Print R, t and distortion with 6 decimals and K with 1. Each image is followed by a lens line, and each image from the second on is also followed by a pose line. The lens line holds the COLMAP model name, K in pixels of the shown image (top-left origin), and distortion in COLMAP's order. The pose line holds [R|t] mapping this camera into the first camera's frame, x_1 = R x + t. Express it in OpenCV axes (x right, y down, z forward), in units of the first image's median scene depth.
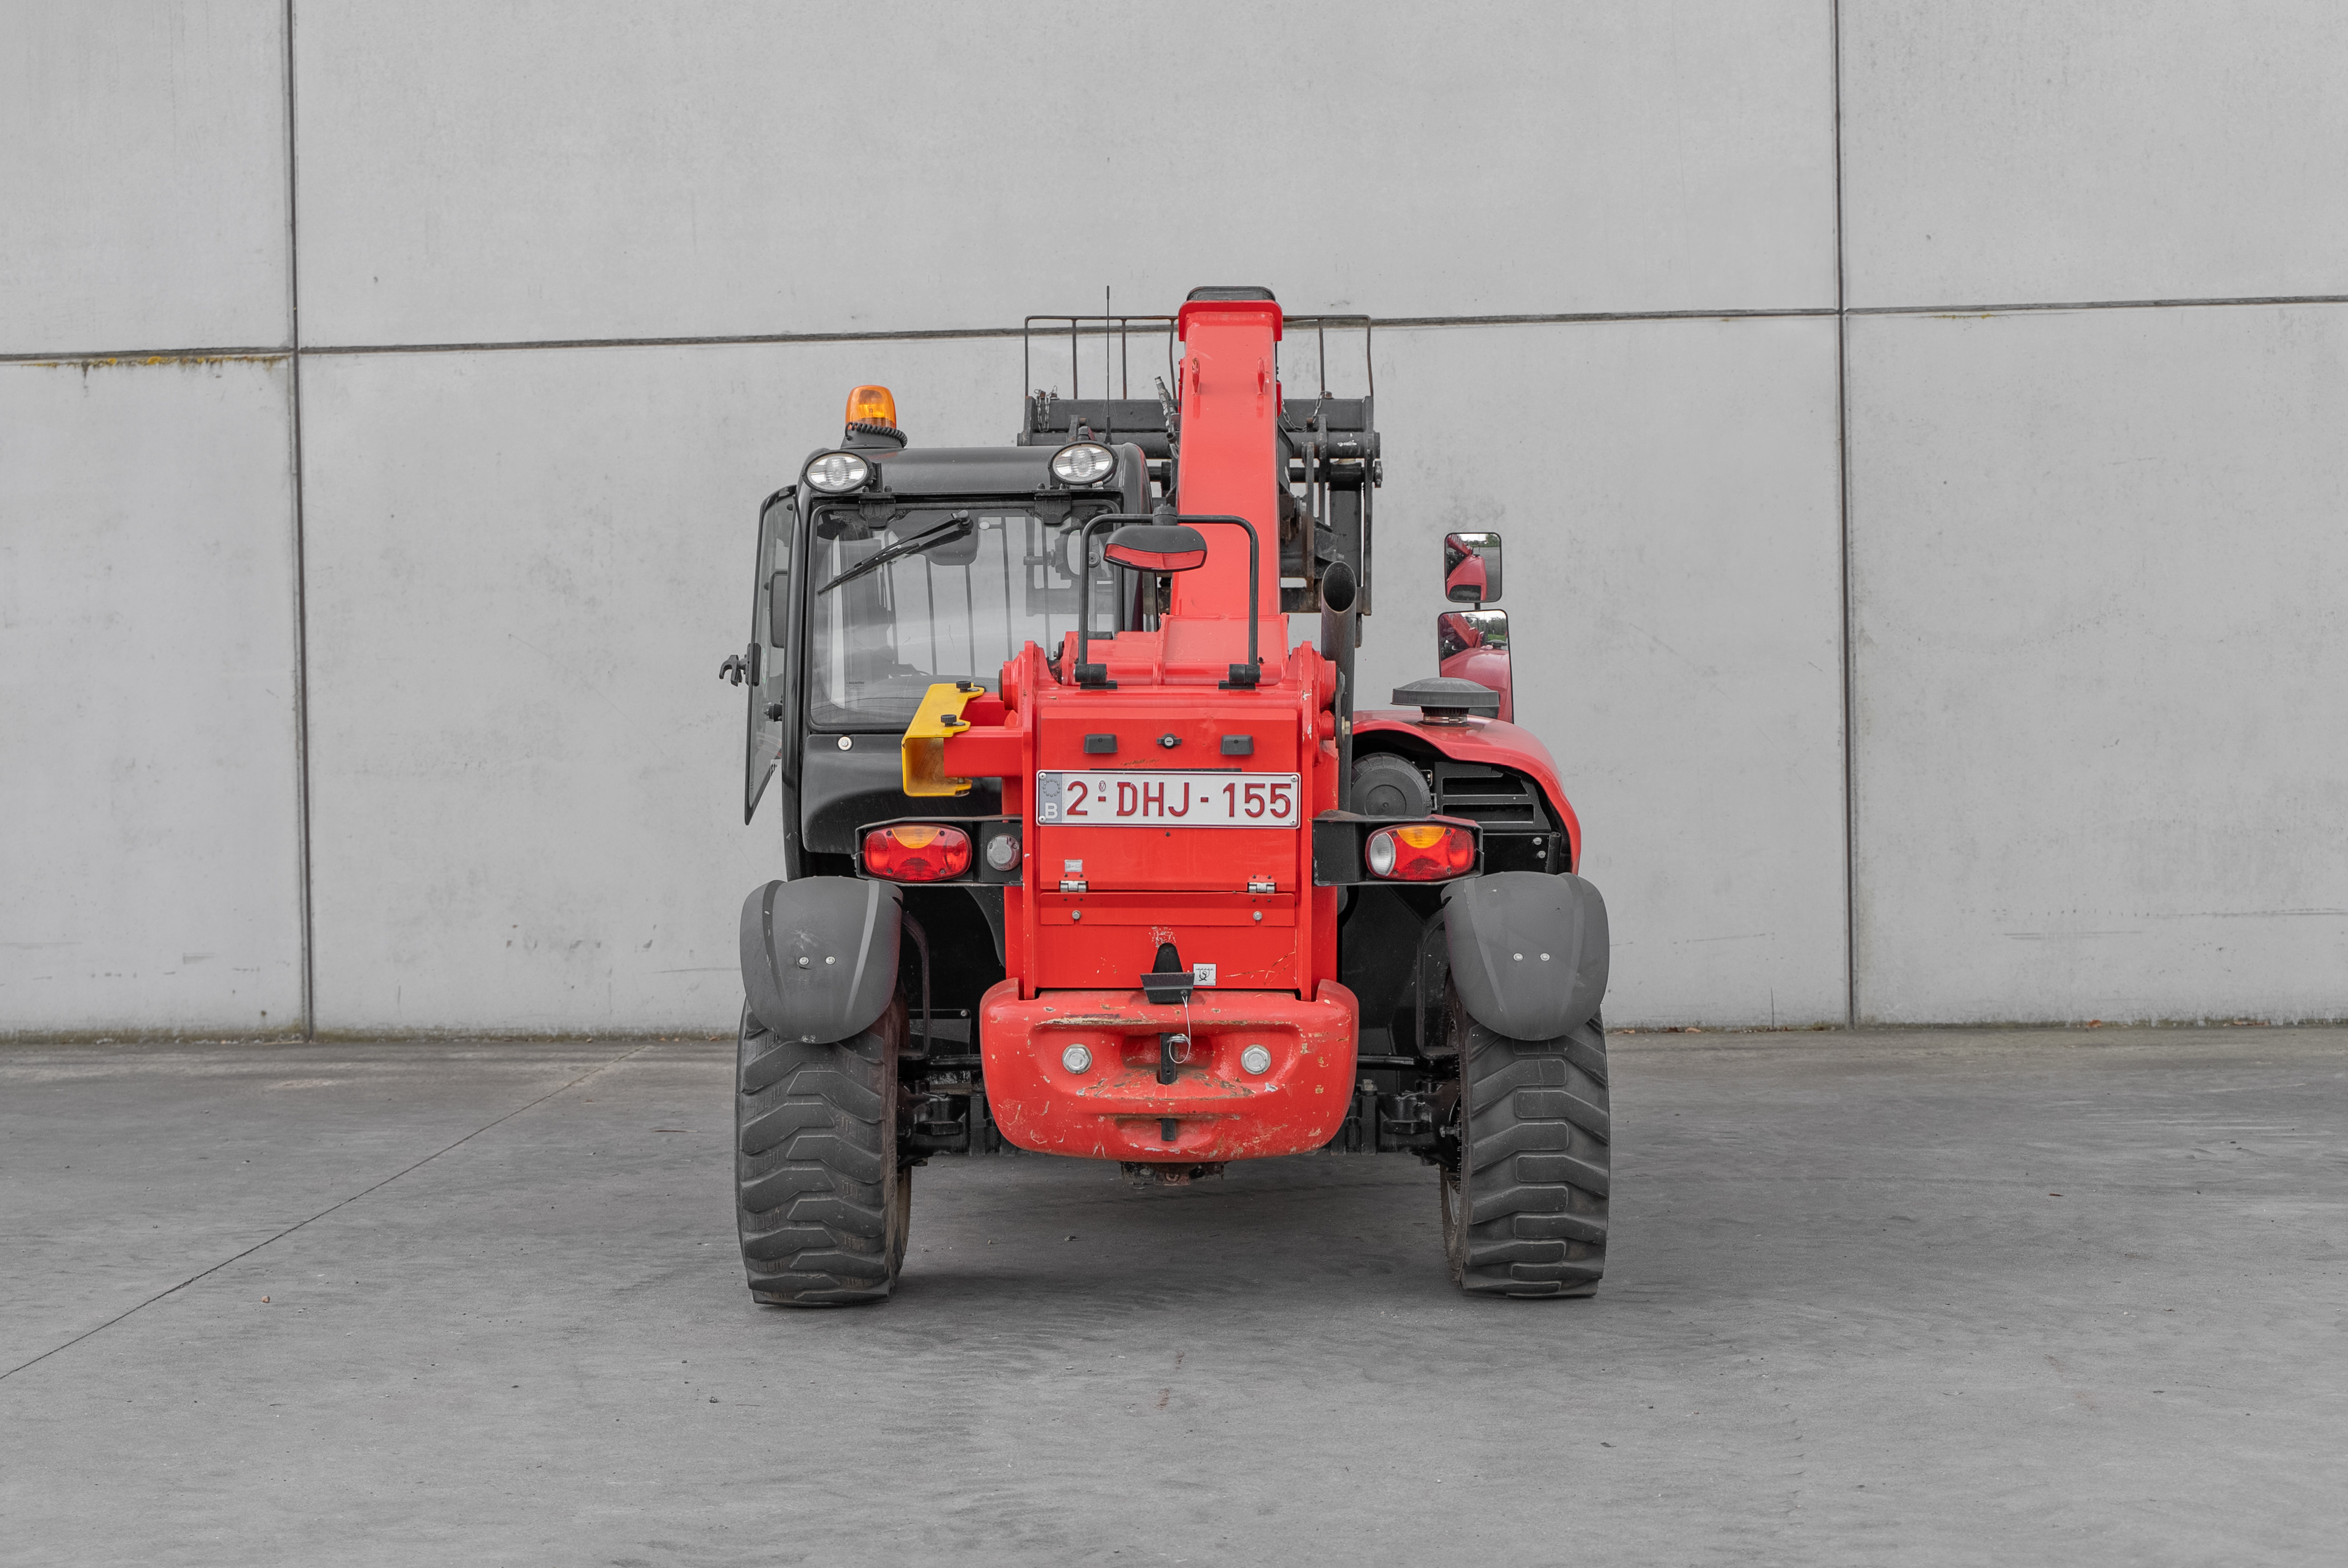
lens RADIAL K [[3345.9, 0, 1133.1], [0, 3345.9, 756.6], [0, 0, 1]] dist [-0.000882, 0.000000]
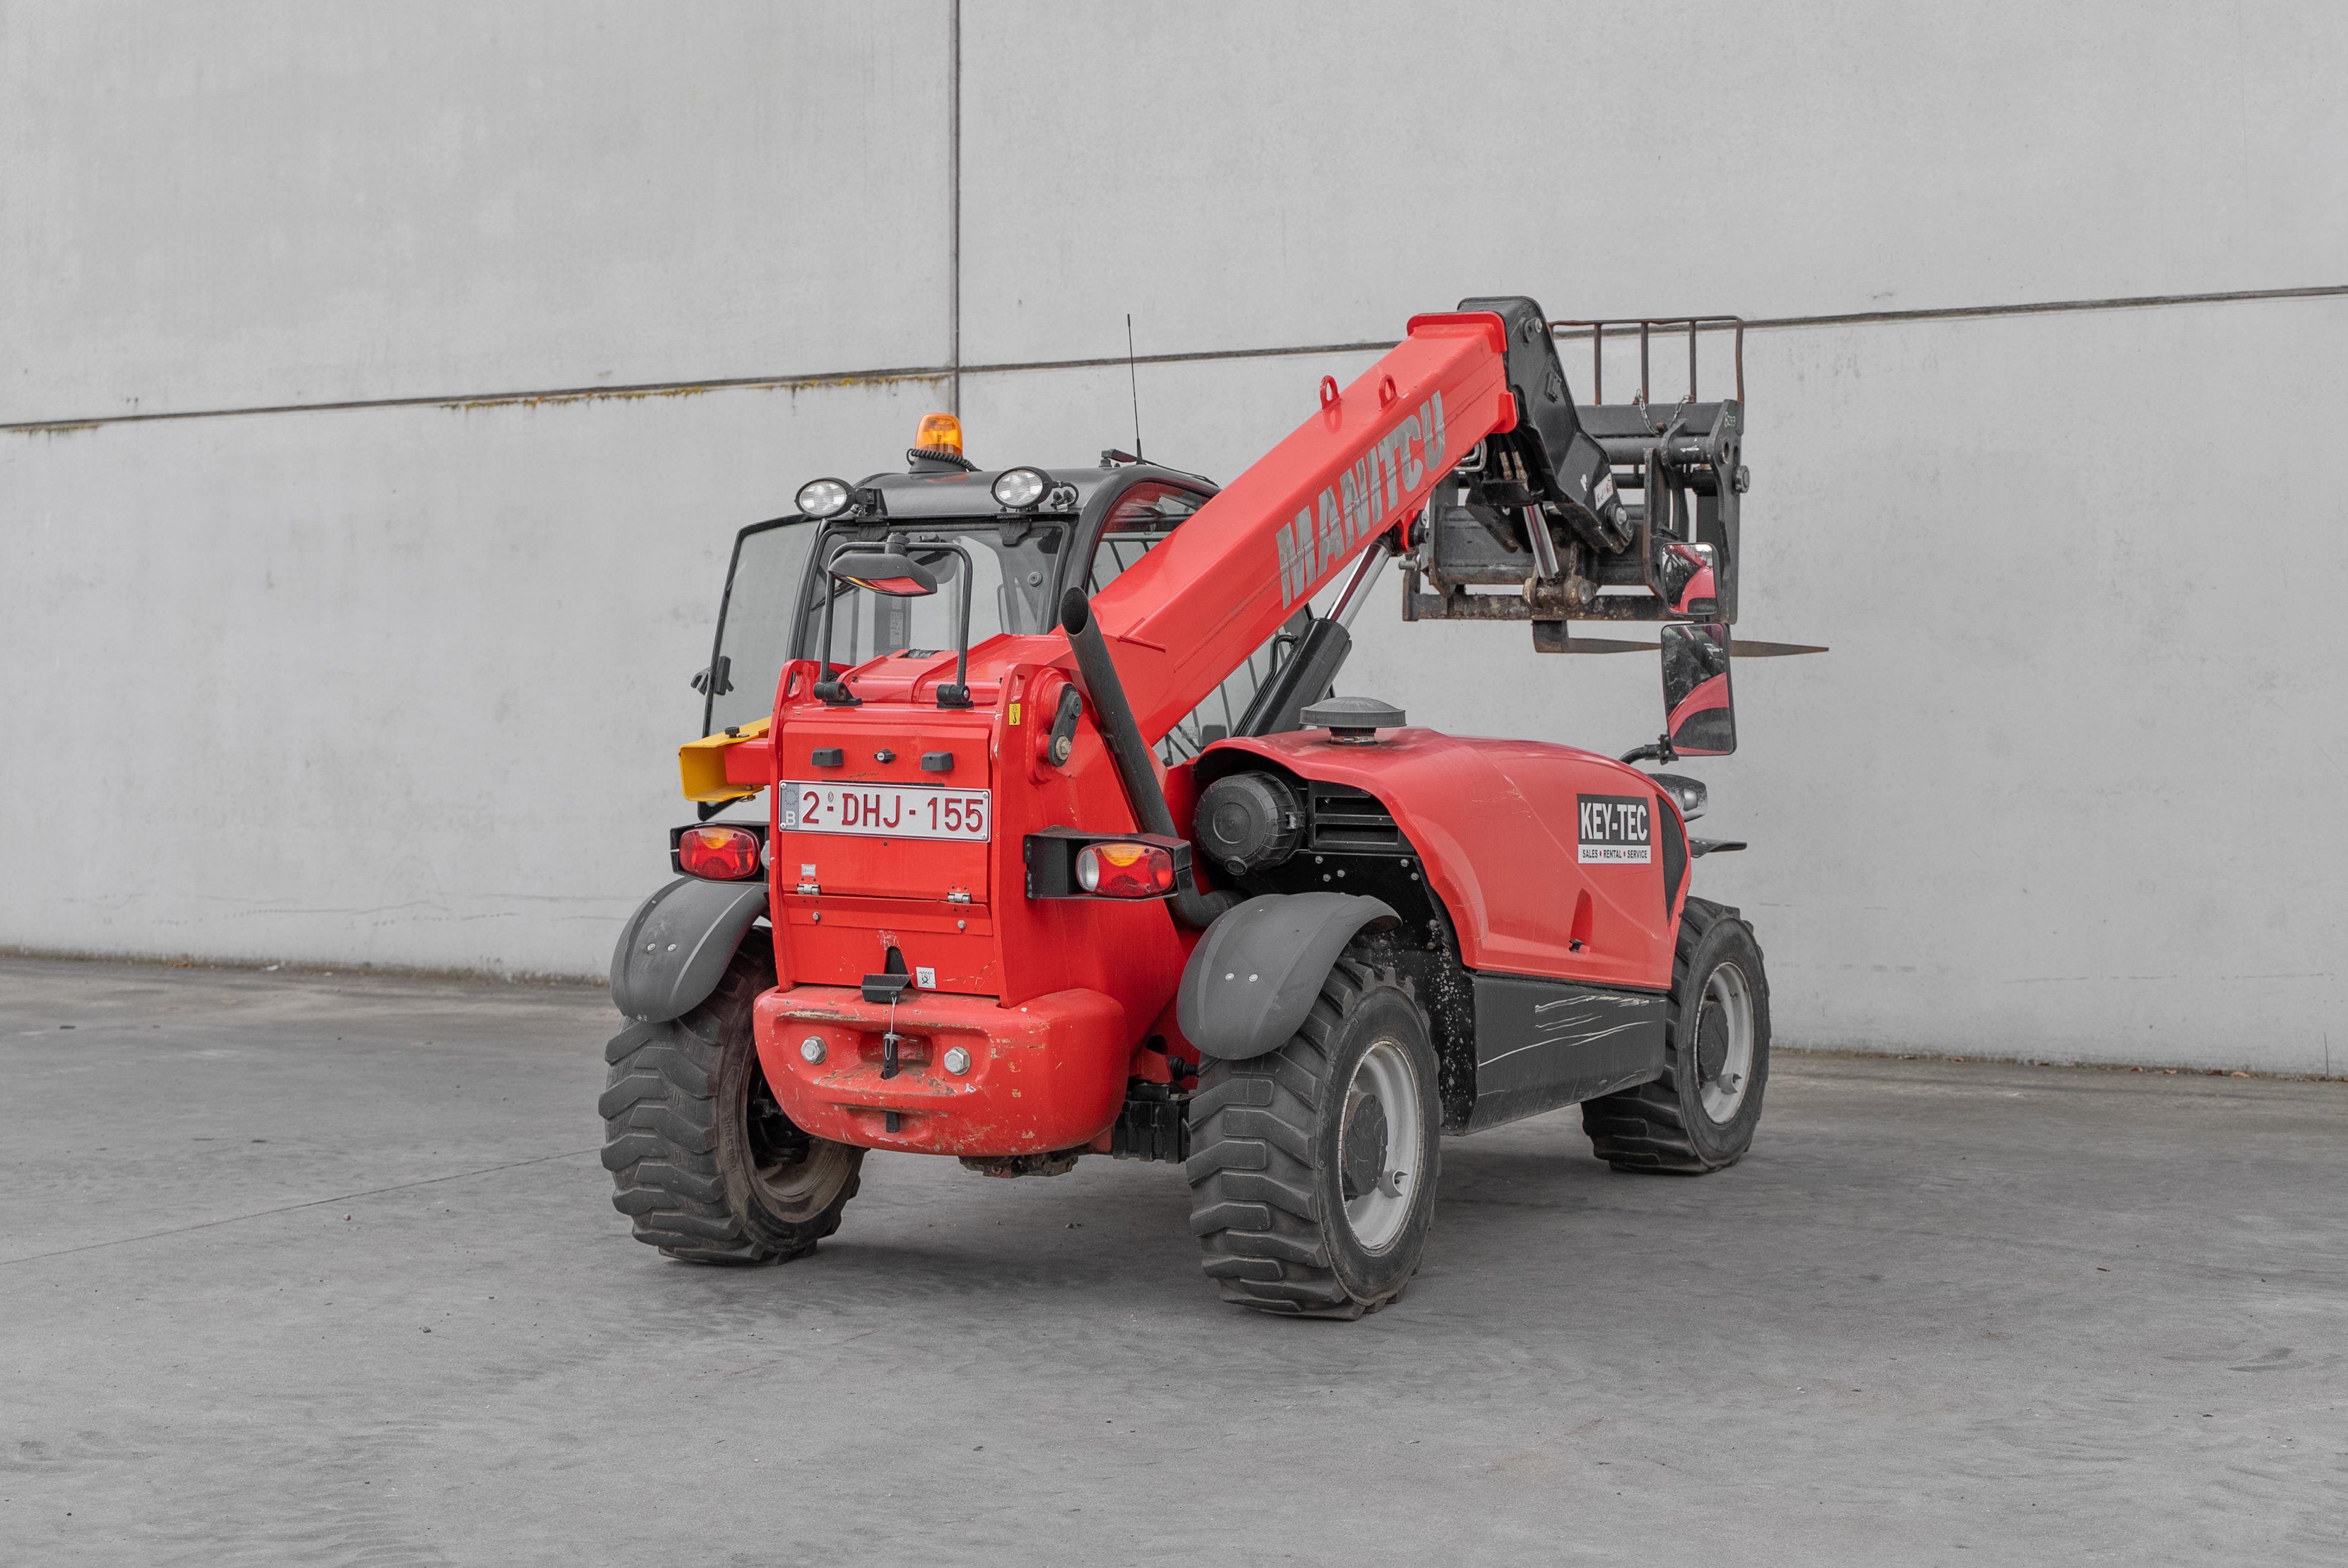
lens RADIAL K [[3395.4, 0, 1212.6], [0, 3395.4, 724.1], [0, 0, 1]] dist [0.000957, 0.000000]
pose [[0.905744, 0.019994, -0.423354, 0.306878], [-0.021025, 0.999776, 0.002234, -0.010634], [0.423304, 0.006878, 0.905962, 0.036190]]
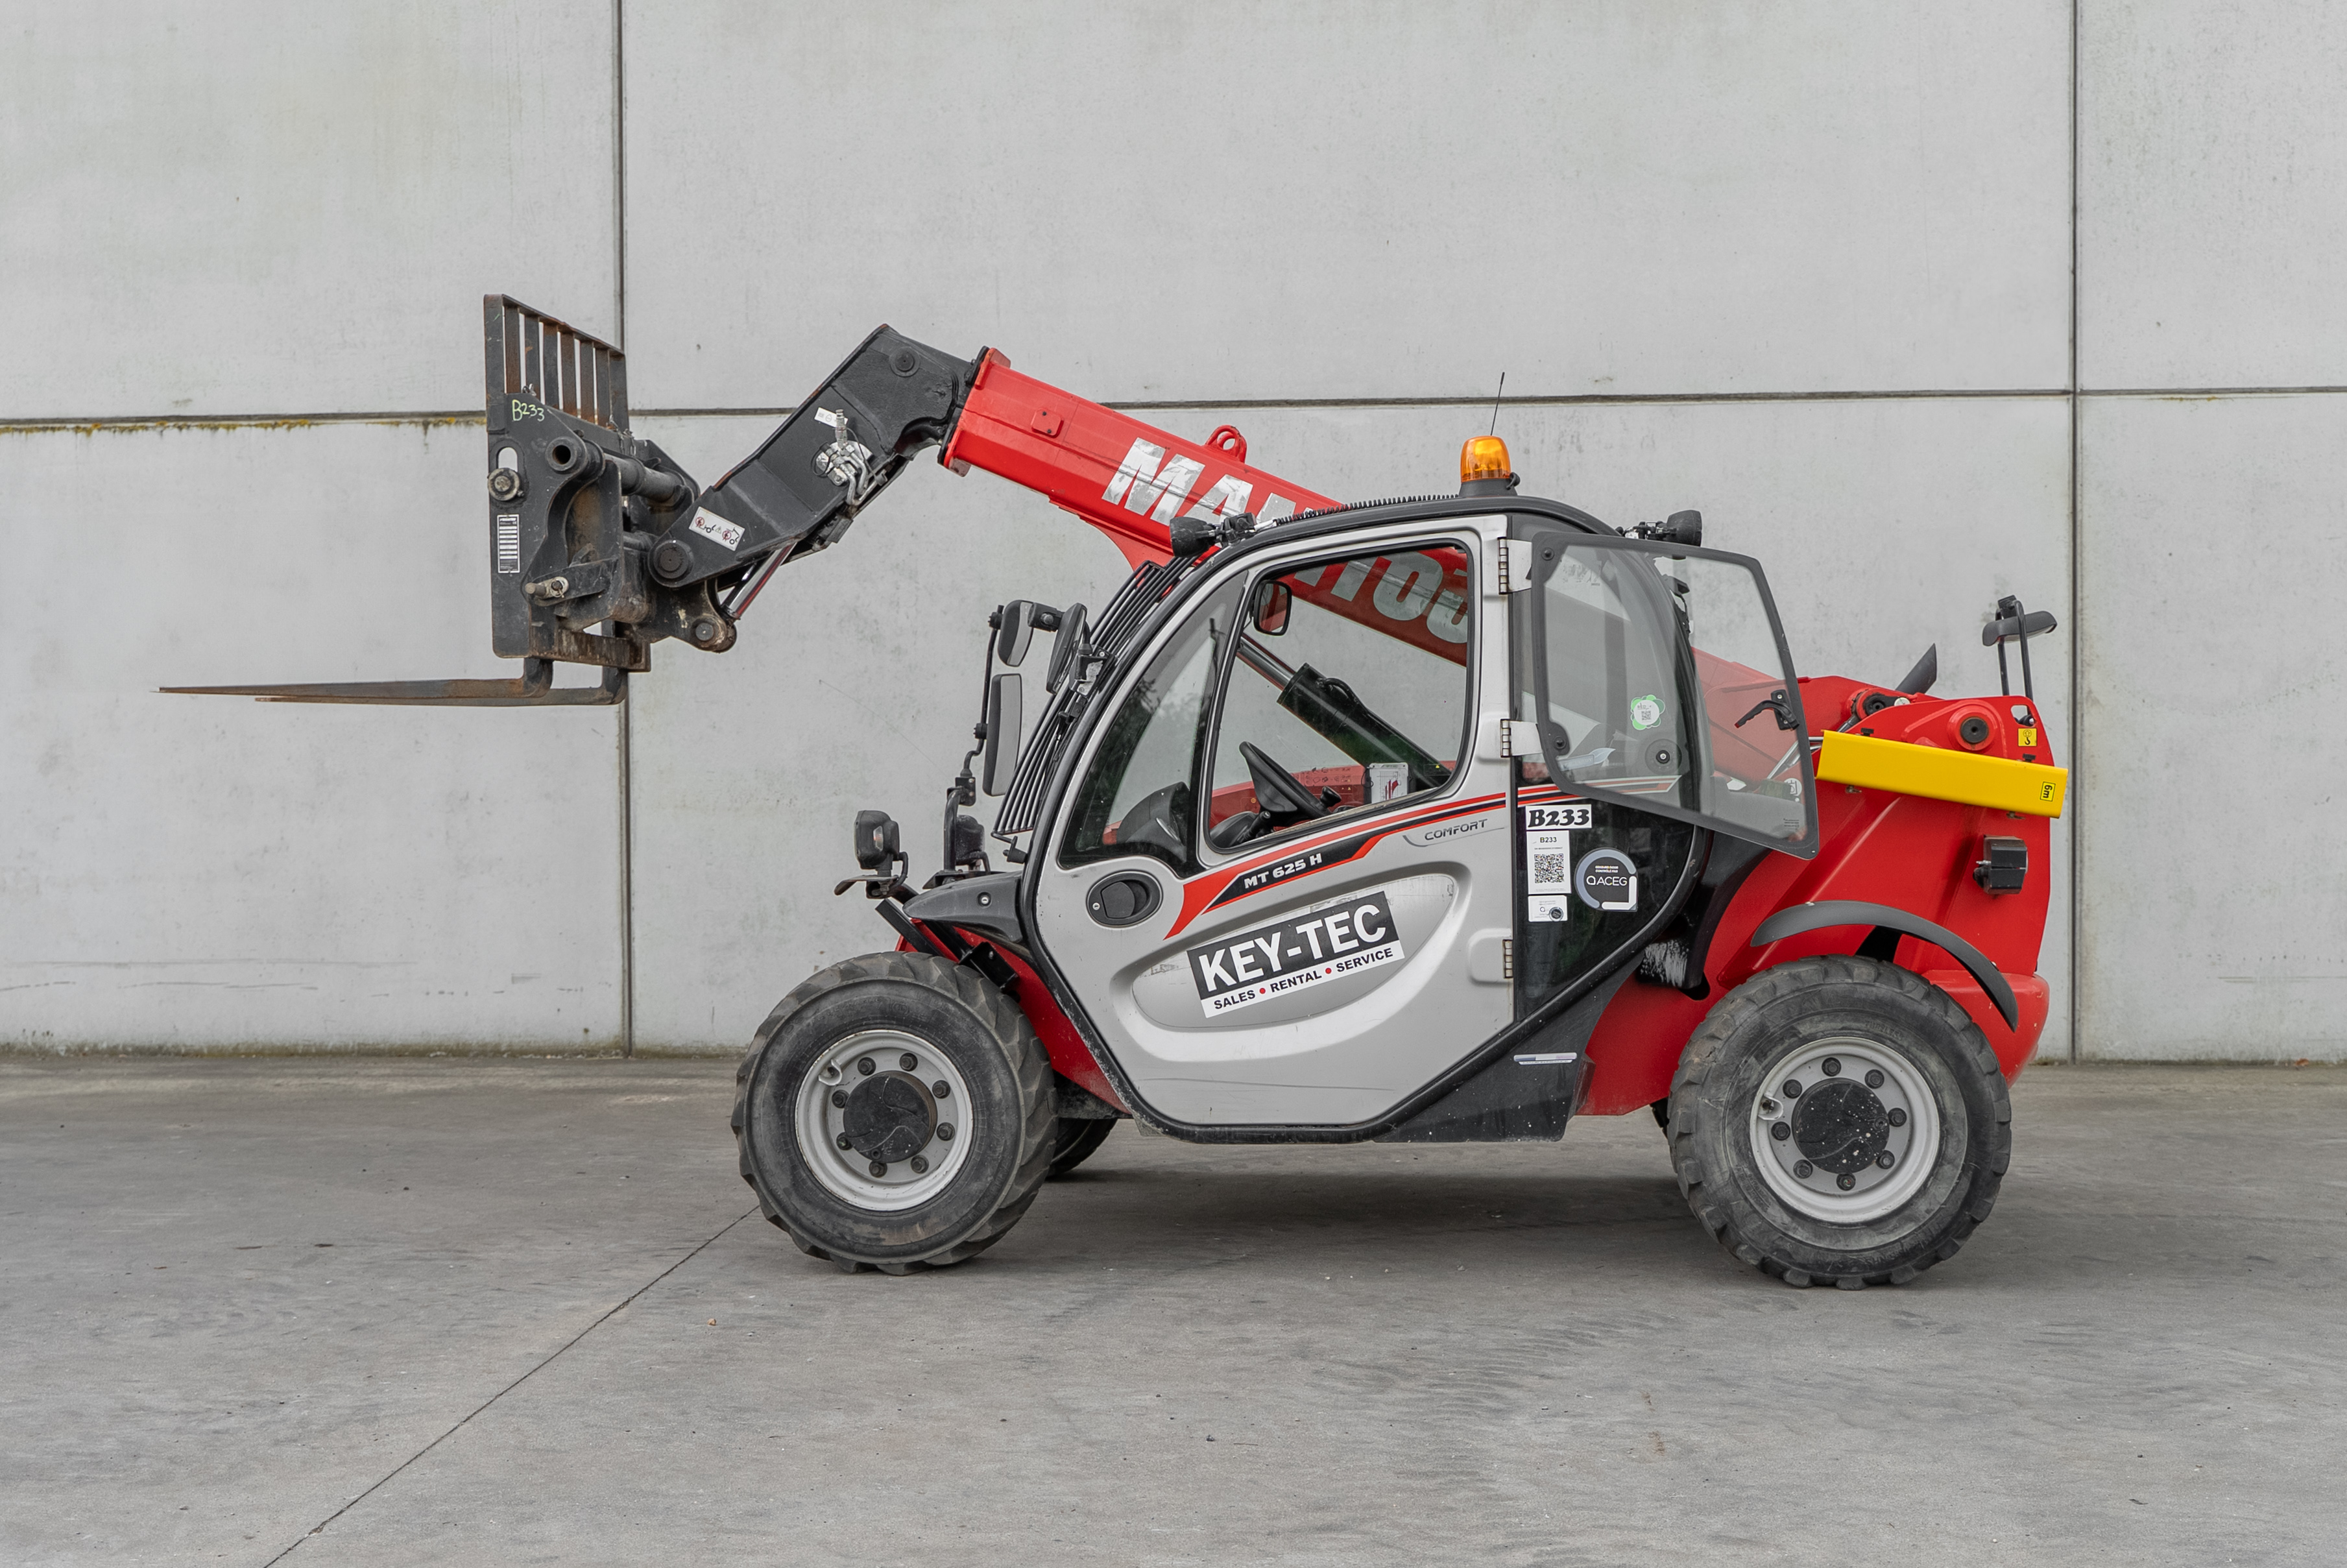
lens RADIAL K [[2949.5, 0, 1188.0], [0, 2949.5, 832.2], [0, 0, 1]] dist [-0.003450, 0.000000]
pose [[0.999923, 0.012241, -0.002066, -0.068169], [-0.012214, 0.999847, 0.012501, -0.001107], [0.002219, -0.012474, 0.999920, 0.056526]]
